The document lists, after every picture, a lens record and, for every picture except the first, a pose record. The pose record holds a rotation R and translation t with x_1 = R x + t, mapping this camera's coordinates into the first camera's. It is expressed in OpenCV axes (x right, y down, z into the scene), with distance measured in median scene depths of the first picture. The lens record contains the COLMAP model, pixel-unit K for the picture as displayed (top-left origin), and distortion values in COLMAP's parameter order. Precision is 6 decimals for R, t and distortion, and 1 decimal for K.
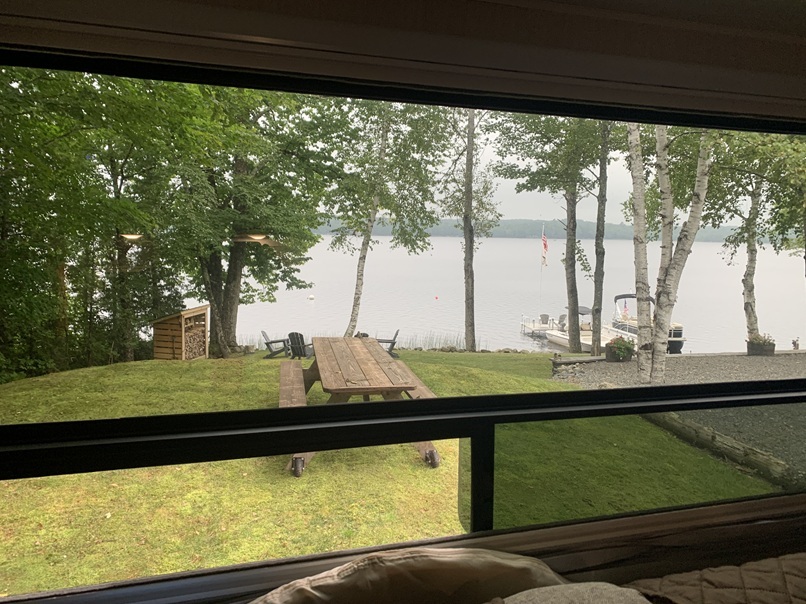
lens RADIAL K [[613.4, 0, 392.3], [0, 613.4, 298.4], [0, 0, 1]] dist [0.023449, -0.021321]
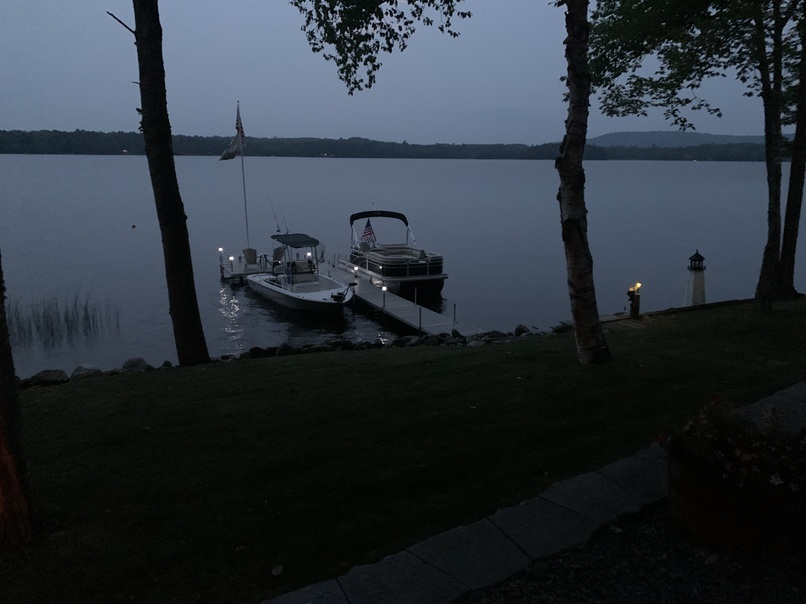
lens RADIAL K [[613.4, 0, 403.8], [0, 613.4, 304.0], [0, 0, 1]] dist [0.023449, -0.021321]
pose [[0.938465, -0.091826, 0.332944, 0.345832], [0.046062, 0.988673, 0.142843, -0.001054], [-0.342290, -0.118717, 0.932064, 0.670443]]
